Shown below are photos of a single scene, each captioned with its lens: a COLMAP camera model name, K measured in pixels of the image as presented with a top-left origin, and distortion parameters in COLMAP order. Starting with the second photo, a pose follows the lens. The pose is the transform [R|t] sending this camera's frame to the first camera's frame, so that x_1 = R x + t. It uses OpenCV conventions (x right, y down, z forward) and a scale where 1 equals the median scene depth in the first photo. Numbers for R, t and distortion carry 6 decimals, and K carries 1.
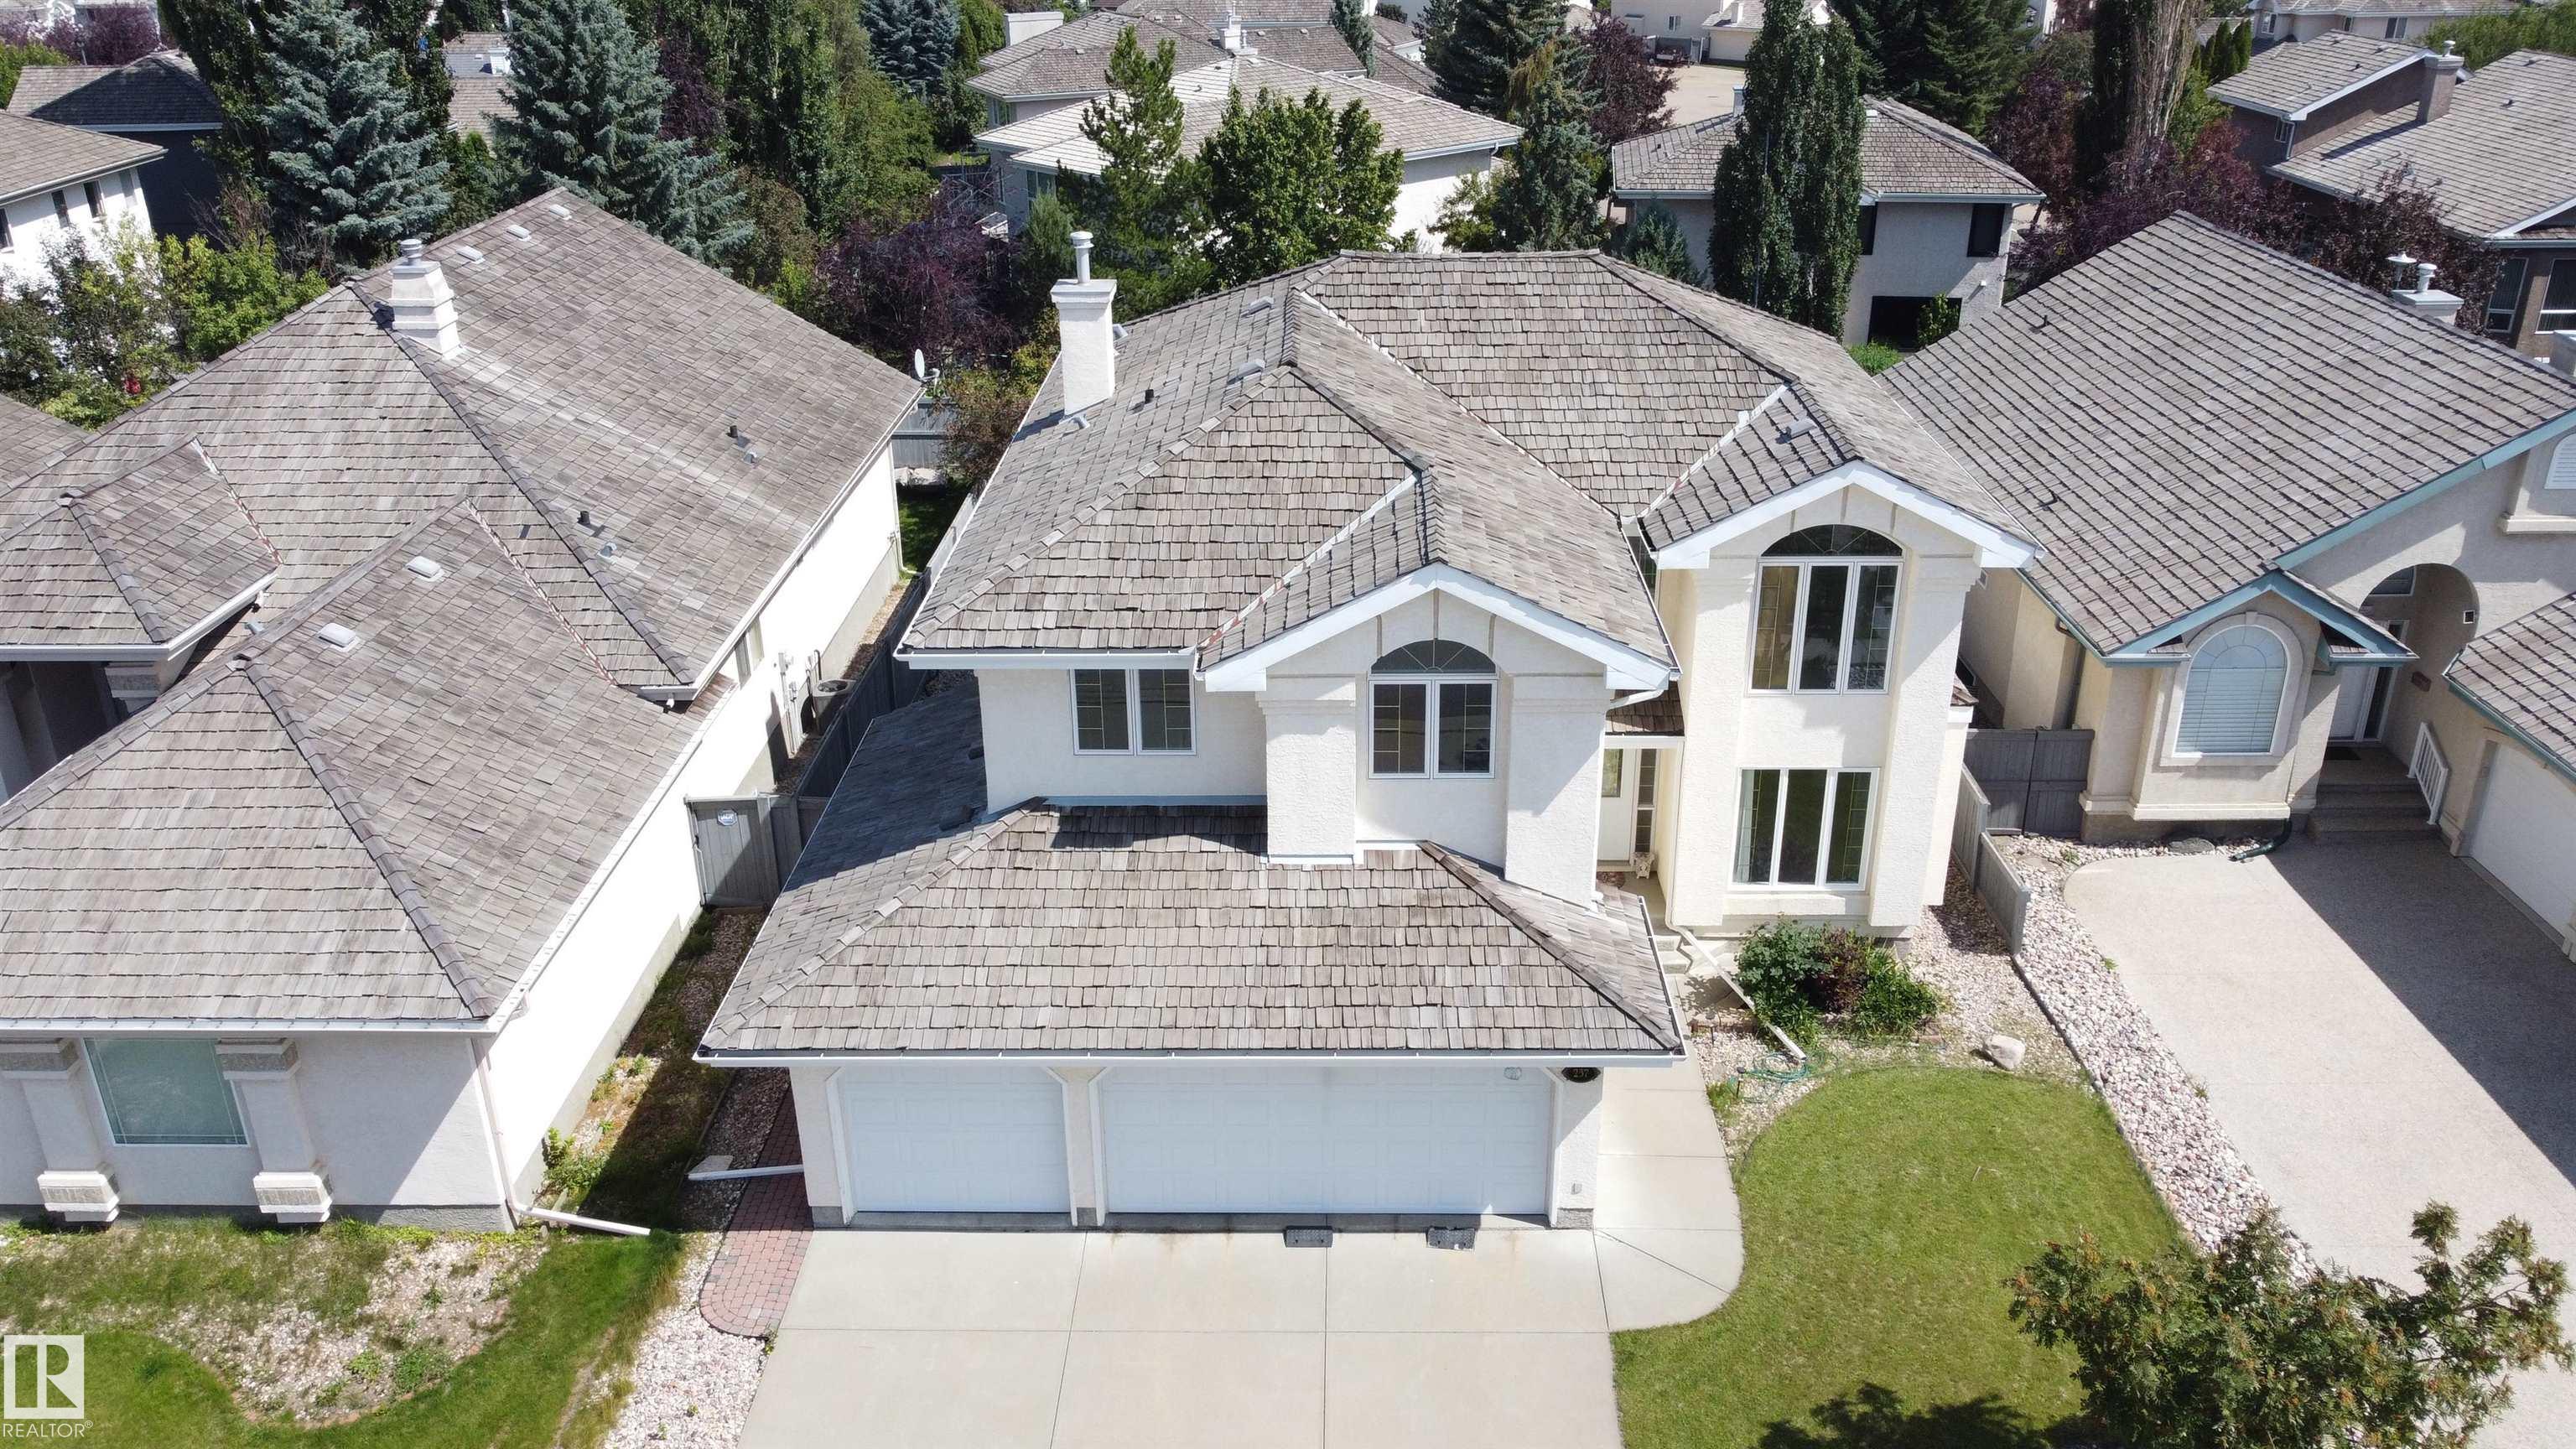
lens RADIAL K [[1953.9, 0, 1293.6], [0, 1953.9, 715.3], [0, 0, 1]] dist [-0.001635, -0.001091]
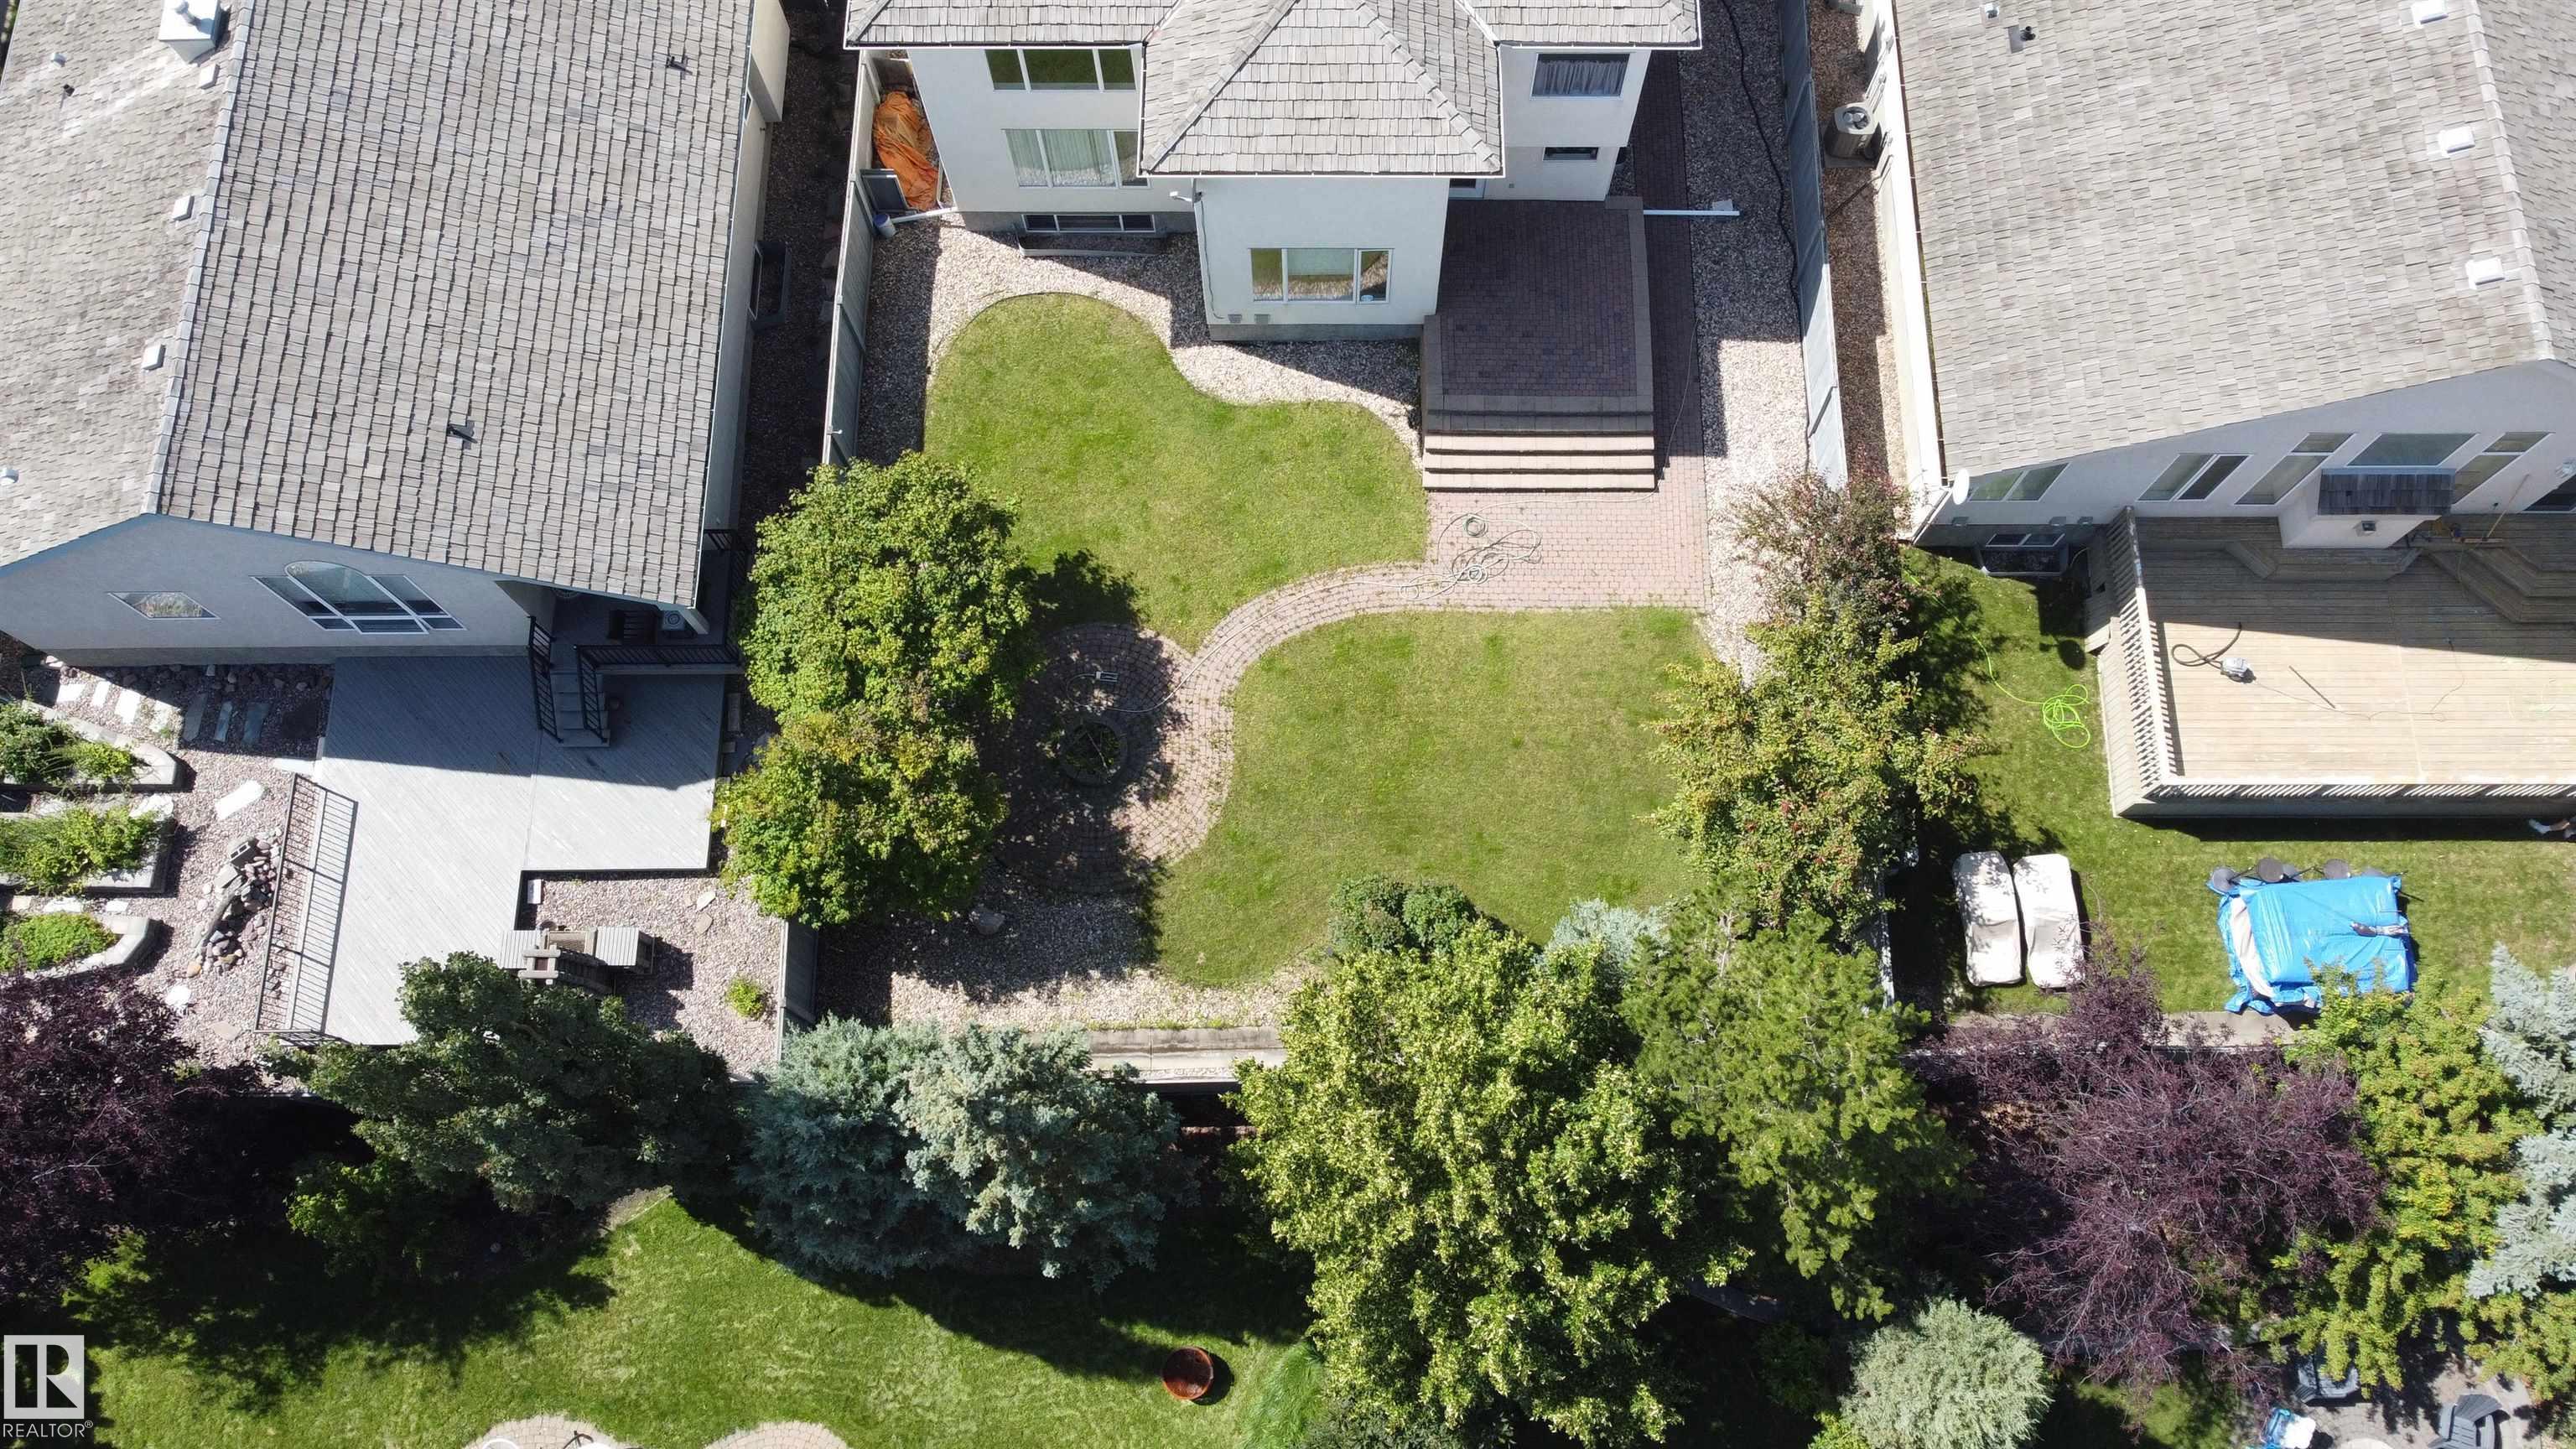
lens RADIAL K [[1953.9, 0, 1299.3], [0, 1953.9, 715.2], [0, 0, 1]] dist [-0.001635, -0.001091]
pose [[-0.999731, 0.019403, 0.012734, 0.092453], [0.010653, -0.103821, 0.994539, -1.699581], [0.020619, 0.994407, 0.103587, 1.846044]]
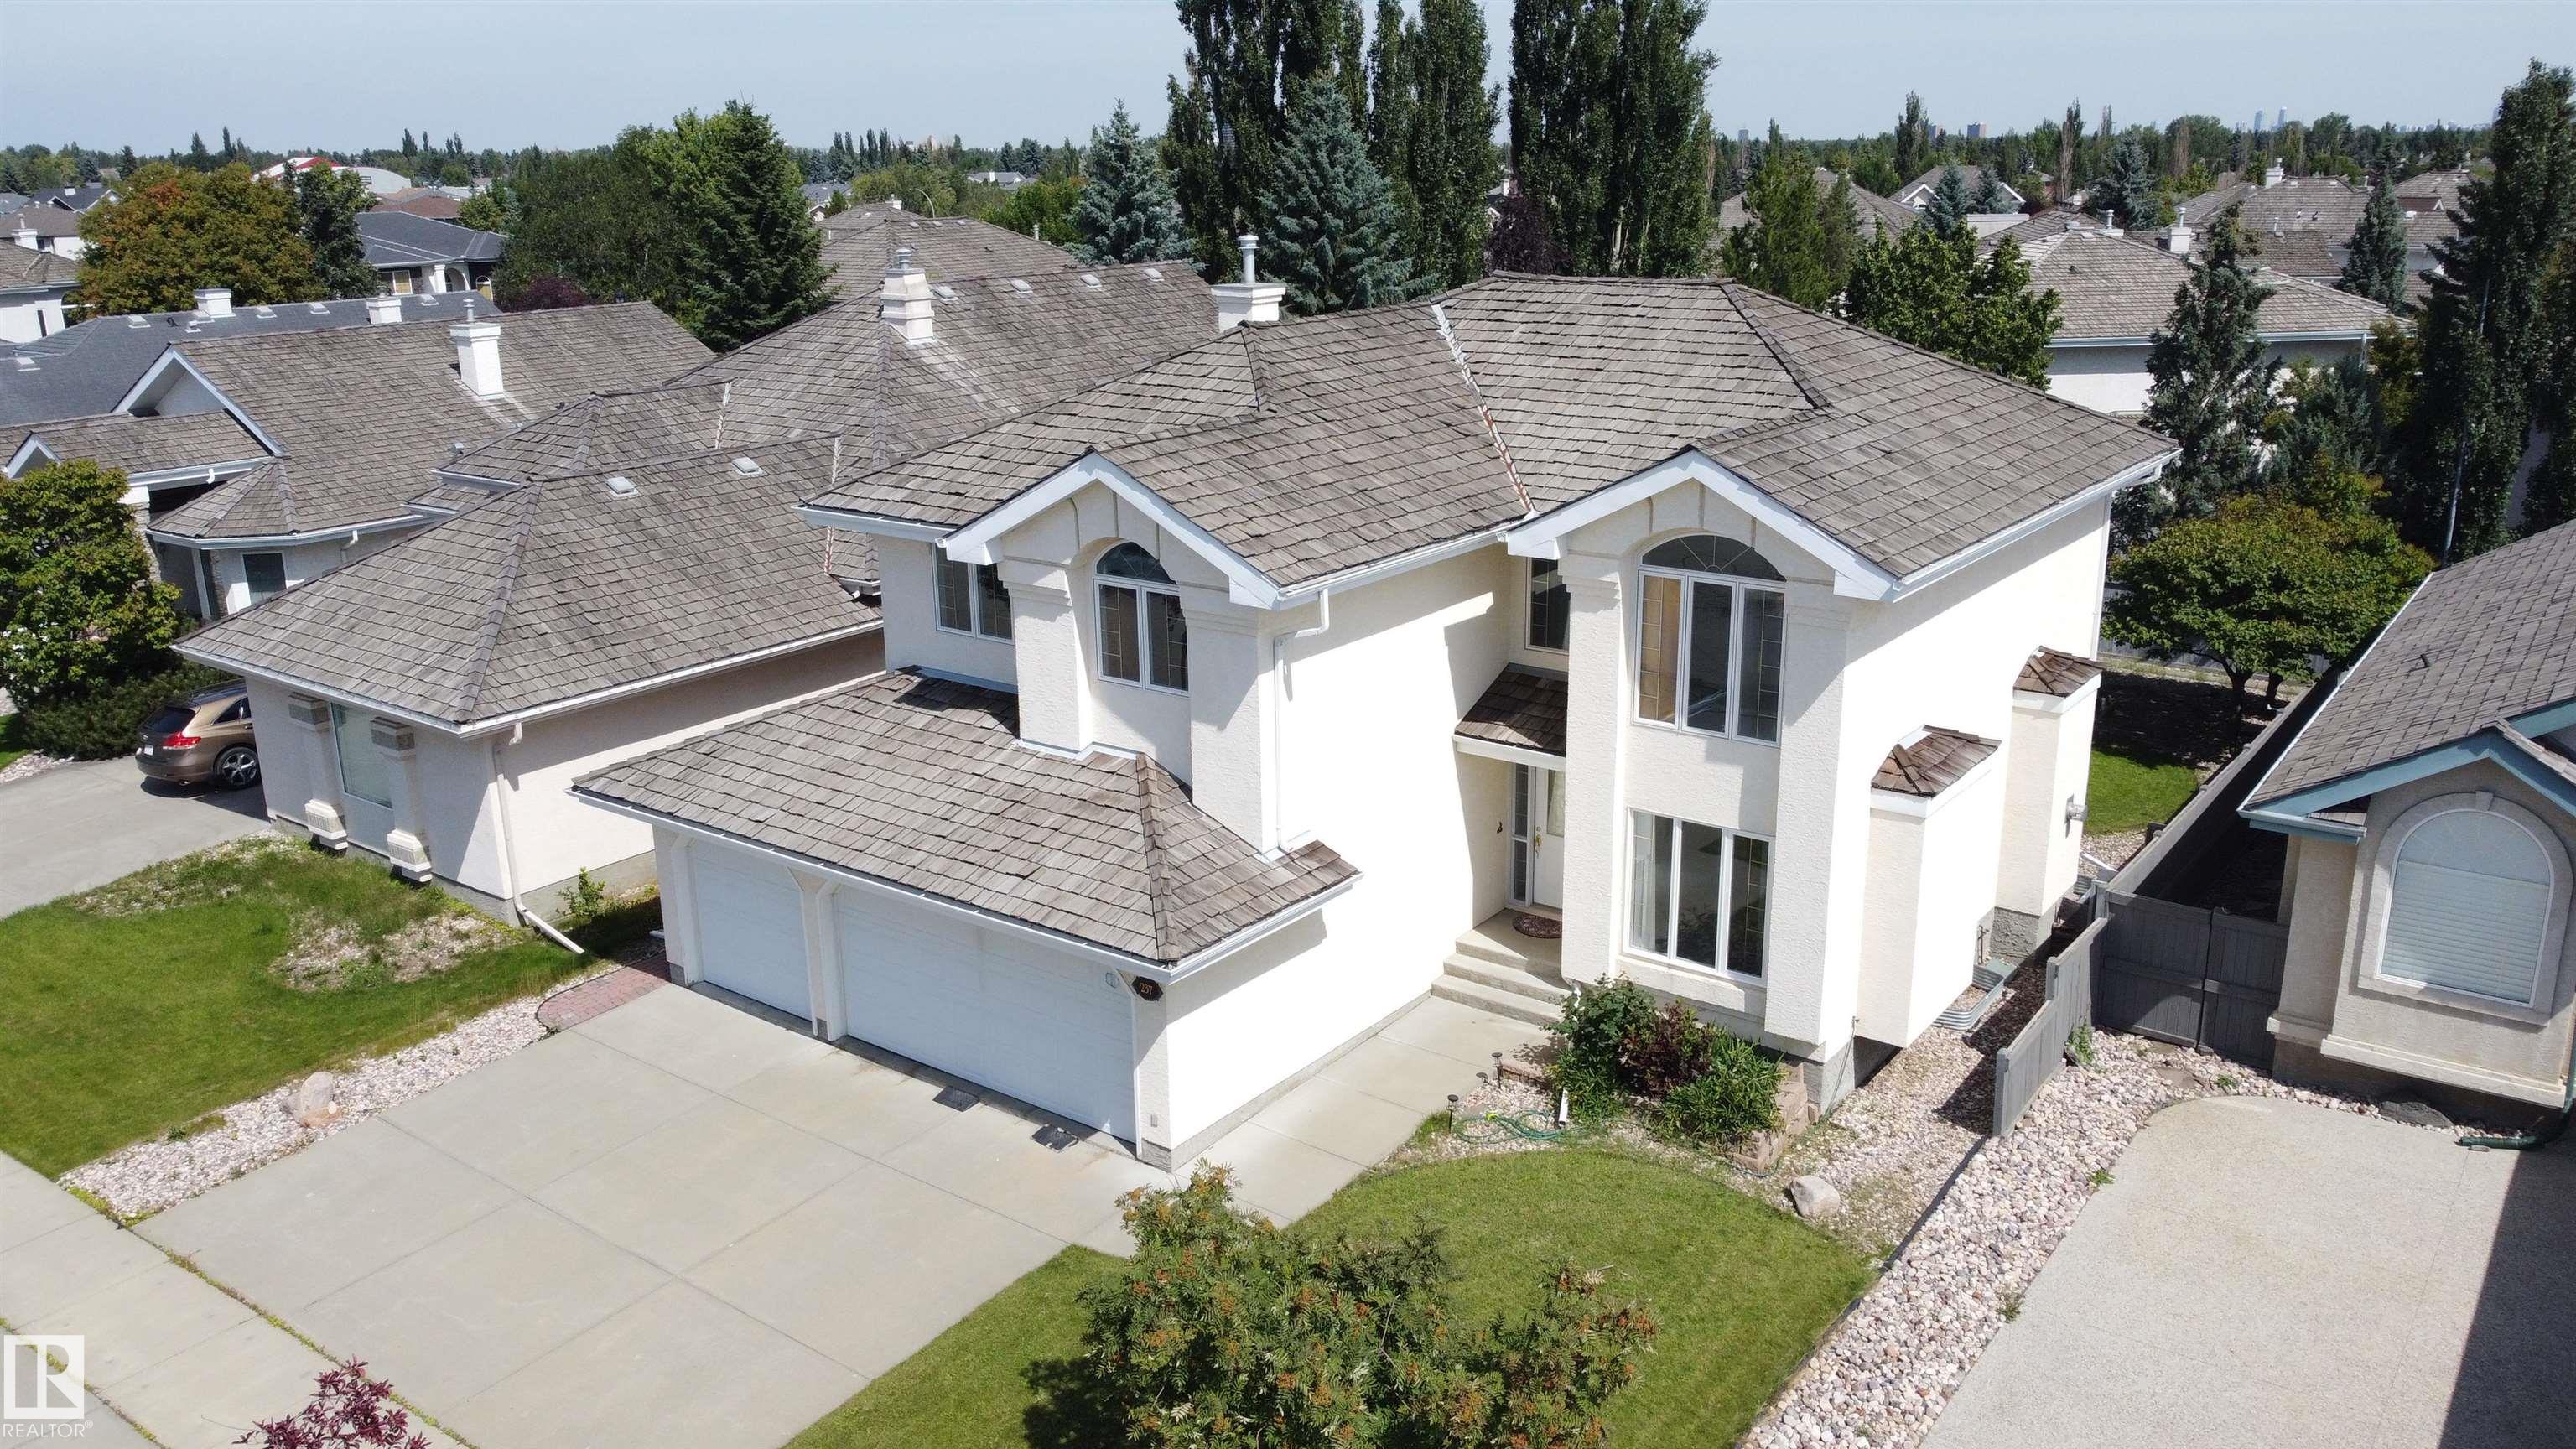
lens RADIAL K [[1953.9, 0, 1295.7], [0, 1953.9, 713.3], [0, 0, 1]] dist [-0.001635, -0.001091]
pose [[0.810750, 0.161823, -0.562581, 0.693363], [-0.233067, 0.970810, -0.056631, 0.082405], [0.536995, 0.177033, 0.824800, 0.196980]]
